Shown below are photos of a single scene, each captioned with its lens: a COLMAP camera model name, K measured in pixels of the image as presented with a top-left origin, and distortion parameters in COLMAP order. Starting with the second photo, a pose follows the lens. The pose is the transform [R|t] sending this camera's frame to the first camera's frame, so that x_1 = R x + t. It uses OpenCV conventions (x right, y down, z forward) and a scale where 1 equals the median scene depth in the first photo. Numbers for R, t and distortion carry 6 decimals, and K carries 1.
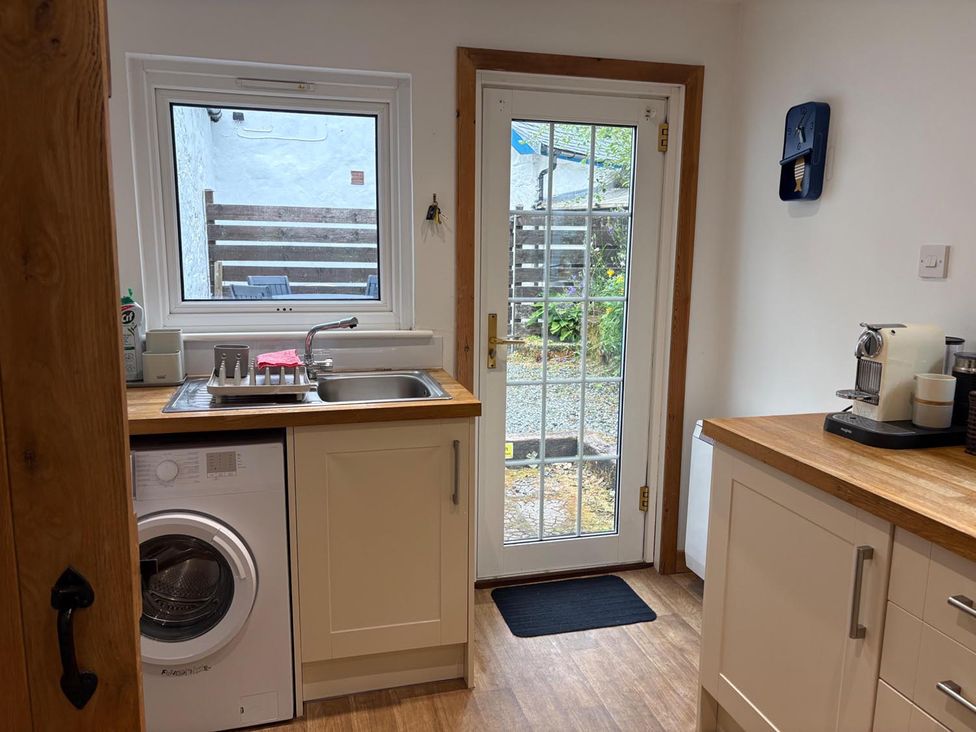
lens RADIAL K [[732.8, 0, 488.4], [0, 732.8, 364.5], [0, 0, 1]] dist [0.024383, -0.044389]
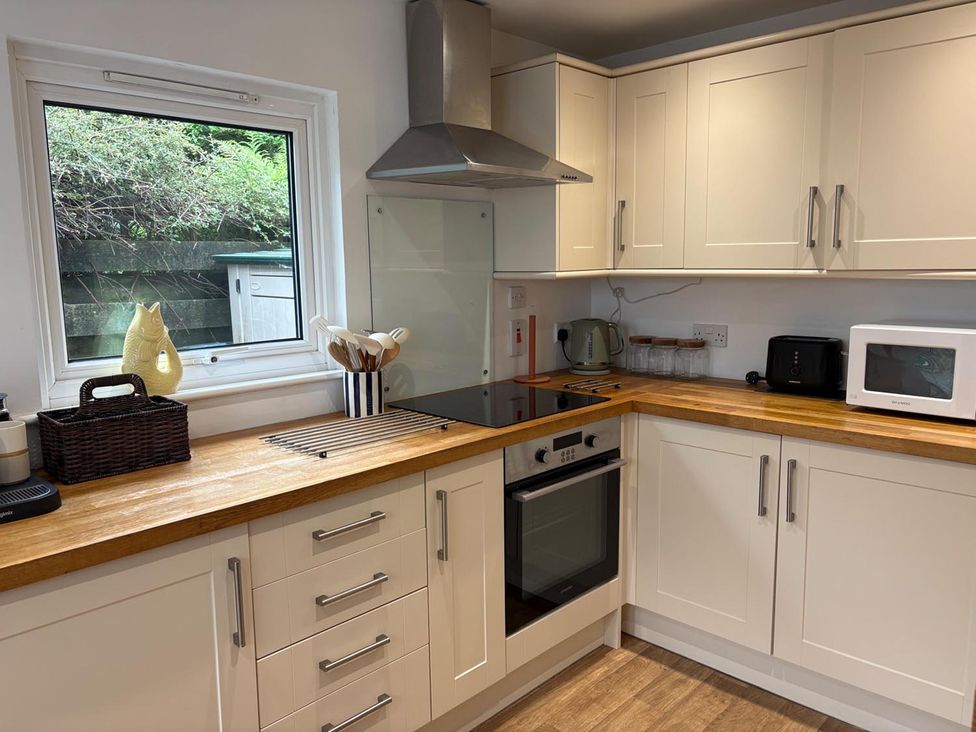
lens RADIAL K [[732.8, 0, 488.0], [0, 732.8, 365.3], [0, 0, 1]] dist [0.024383, -0.044389]
pose [[-0.521068, -0.125513, 0.844236, -0.481684], [0.149972, 0.960275, 0.235329, -0.192802], [-0.840236, 0.249234, -0.481545, 1.021895]]
